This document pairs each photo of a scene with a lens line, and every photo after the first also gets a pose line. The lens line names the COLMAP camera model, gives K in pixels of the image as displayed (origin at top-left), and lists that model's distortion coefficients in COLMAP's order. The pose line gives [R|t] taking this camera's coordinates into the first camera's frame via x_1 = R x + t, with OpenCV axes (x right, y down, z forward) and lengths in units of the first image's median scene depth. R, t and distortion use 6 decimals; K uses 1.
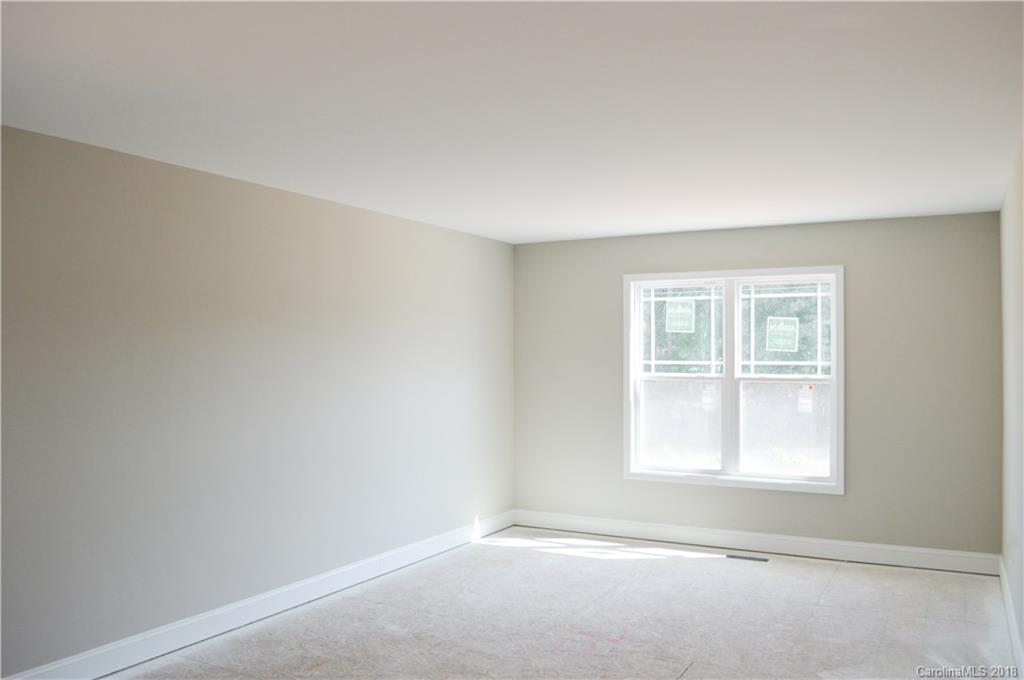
lens RADIAL K [[787.4, 0, 534.5], [0, 787.4, 341.9], [0, 0, 1]] dist [-0.069408, -0.000293]
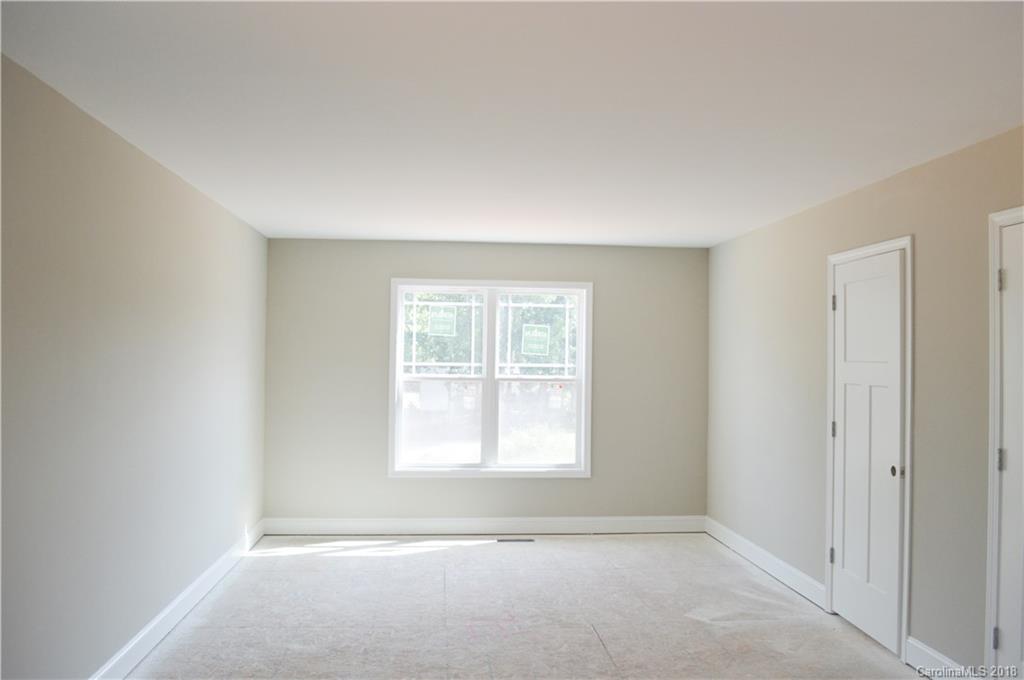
lens RADIAL K [[787.4, 0, 534.5], [0, 787.4, 341.9], [0, 0, 1]] dist [-0.069408, -0.000293]
pose [[0.841680, 0.020103, 0.539603, -0.300664], [-0.020096, 0.999781, -0.005901, -0.000012], [-0.539603, -0.005878, 0.841899, 0.041559]]
